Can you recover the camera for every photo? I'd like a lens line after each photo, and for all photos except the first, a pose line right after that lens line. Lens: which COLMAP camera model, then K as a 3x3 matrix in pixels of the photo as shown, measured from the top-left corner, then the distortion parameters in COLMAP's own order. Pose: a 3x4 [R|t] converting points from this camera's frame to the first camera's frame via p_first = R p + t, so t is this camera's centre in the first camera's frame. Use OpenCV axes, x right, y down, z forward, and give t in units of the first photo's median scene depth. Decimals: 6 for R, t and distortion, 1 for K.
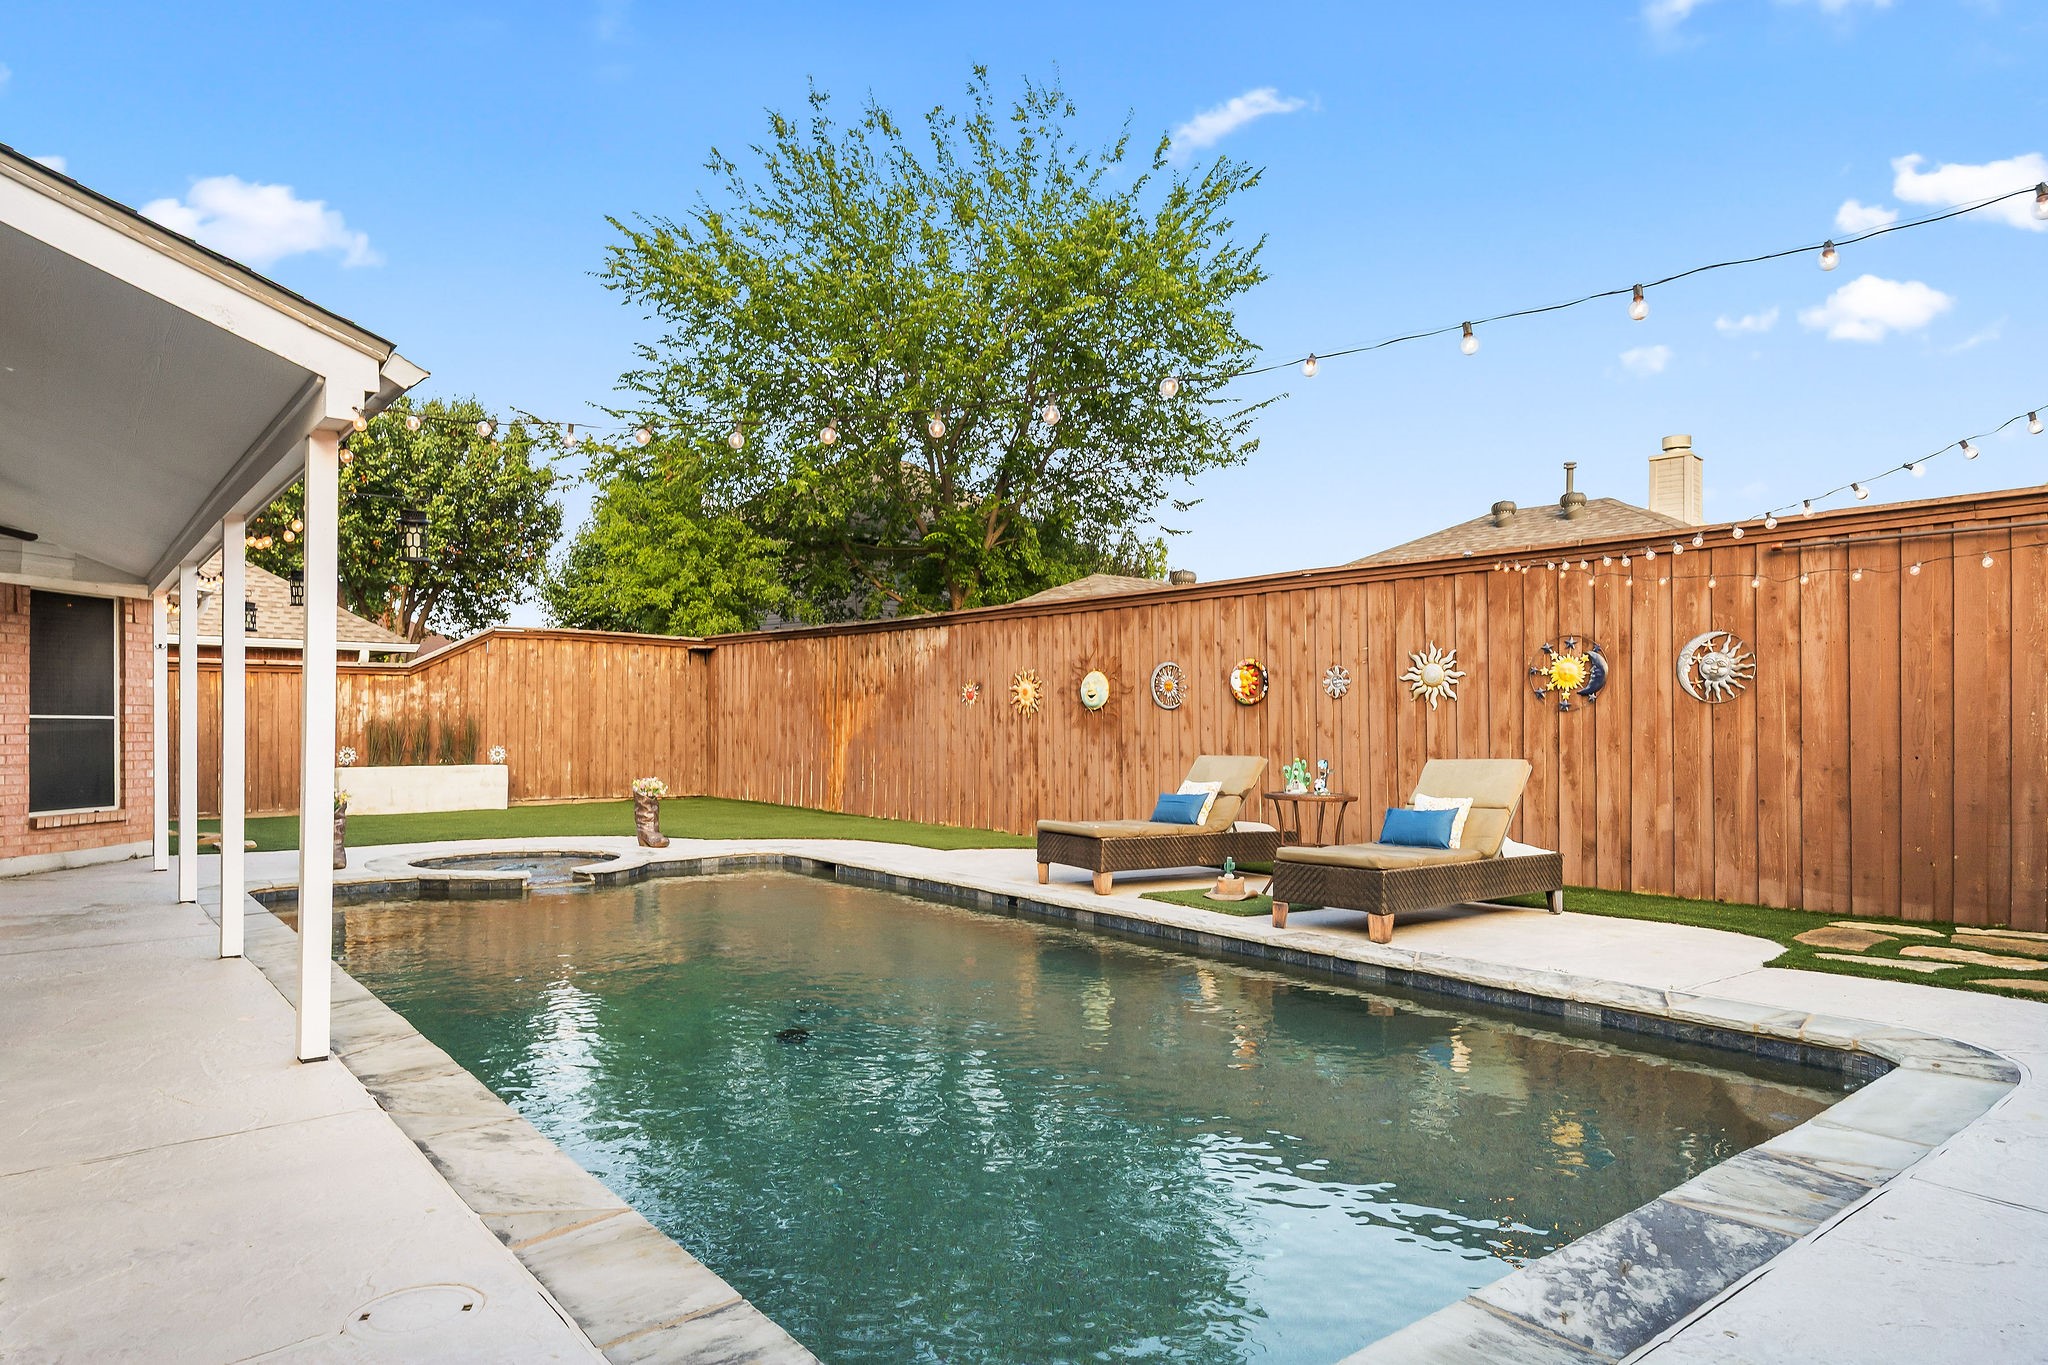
lens RADIAL K [[1170.5, 0, 1025.6], [0, 1170.5, 699.5], [0, 0, 1]] dist [-0.001887, 0.000966]
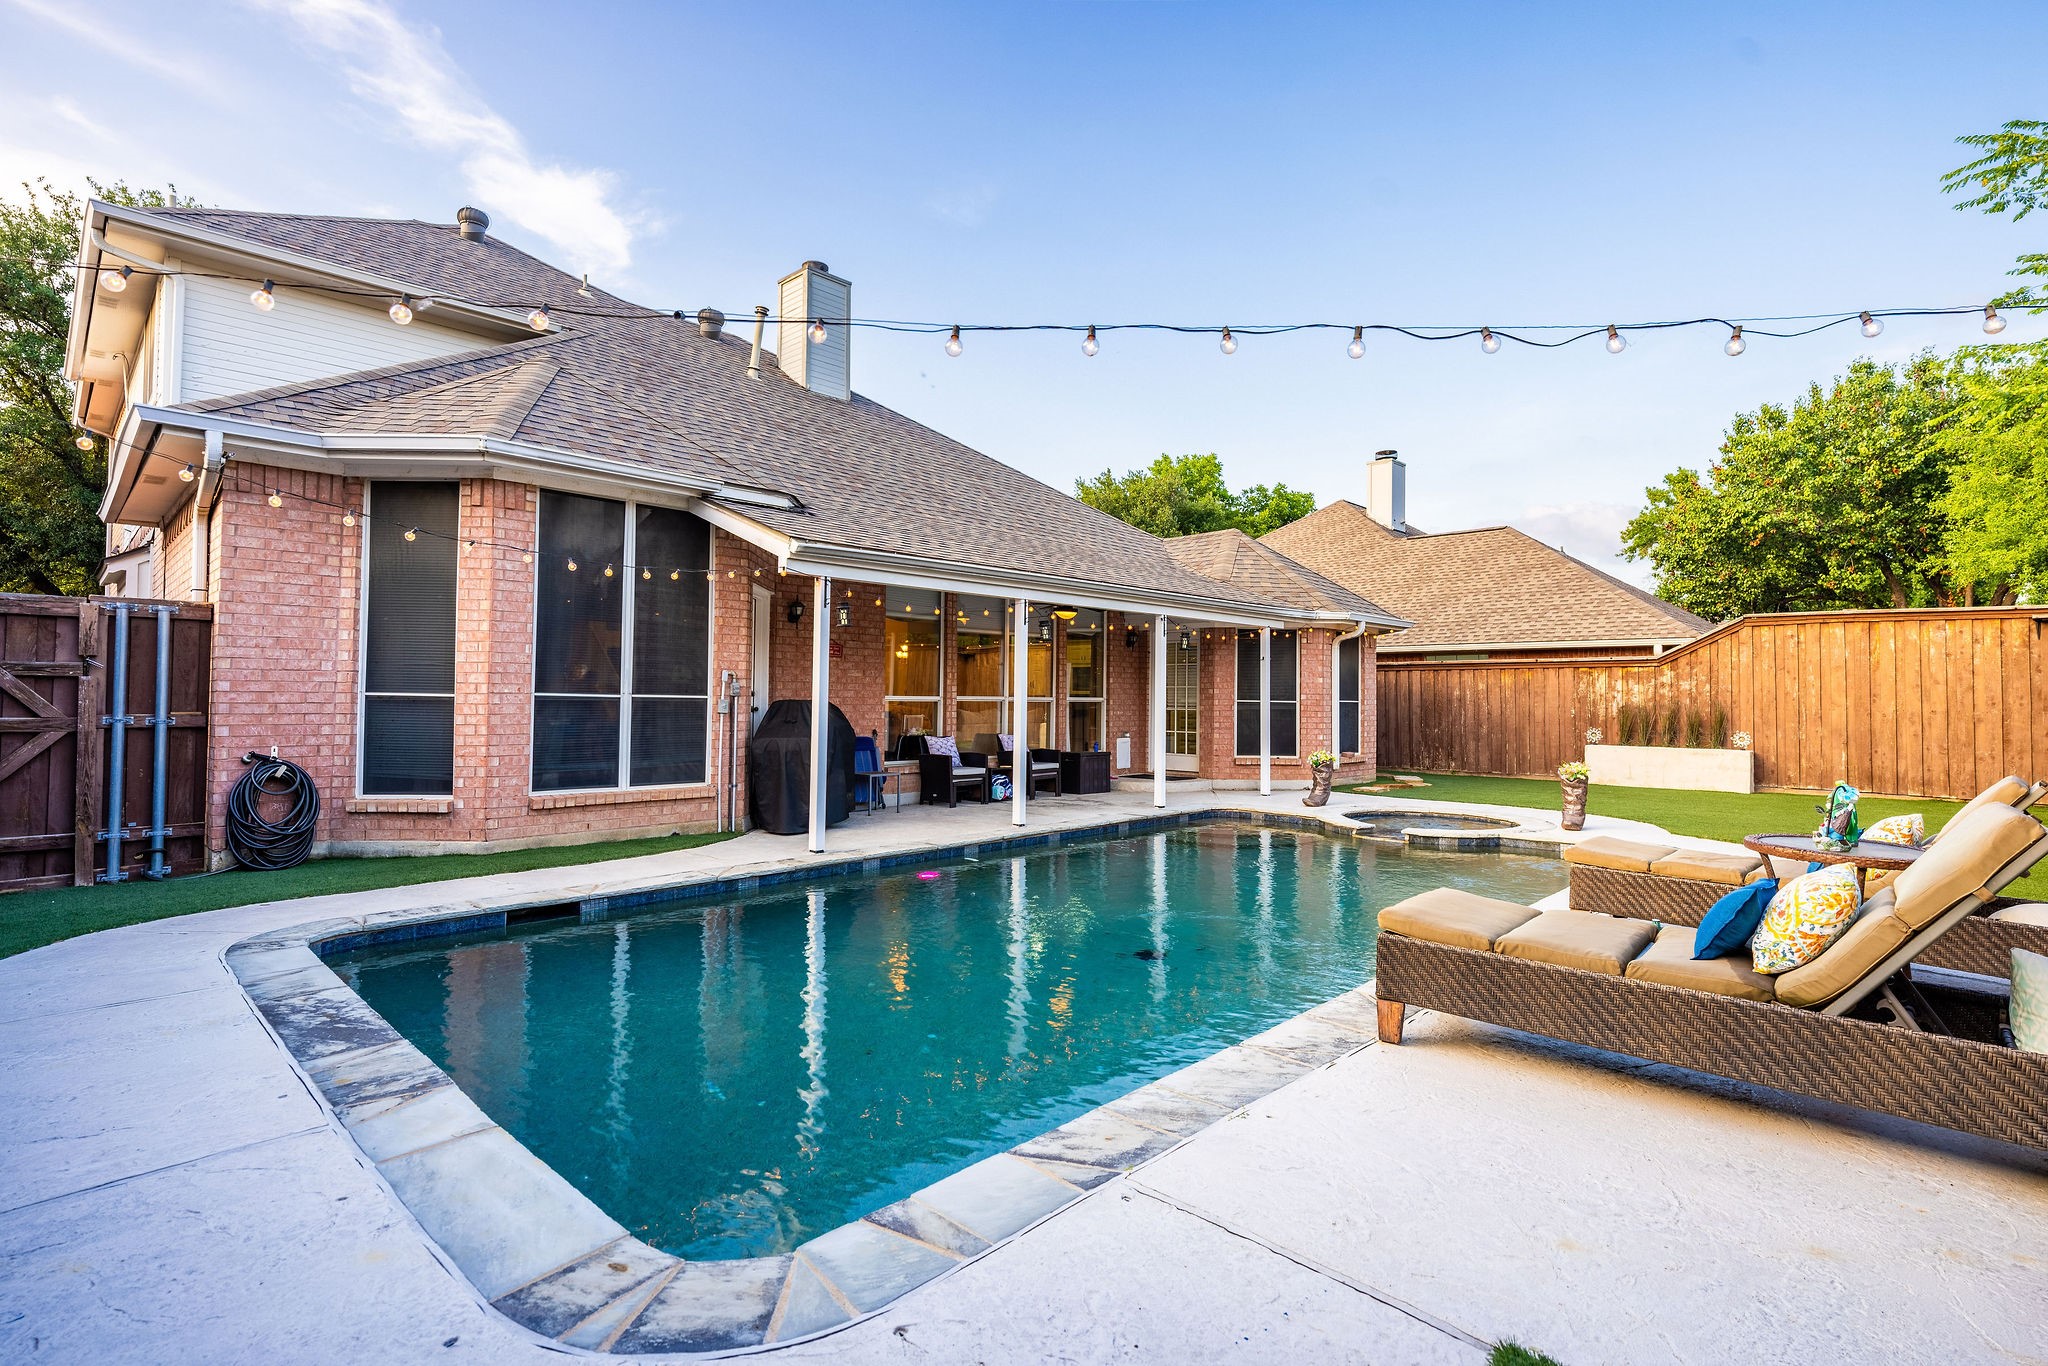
lens RADIAL K [[954.9, 0, 1024.8], [0, 954.9, 681.3], [0, 0, 1]] dist [0.002947, -0.001539]
pose [[0.157820, -0.018191, -0.987300, 0.296195], [0.010432, 0.999805, -0.016753, 0.003178], [0.987413, -0.007656, 0.157979, 0.255193]]
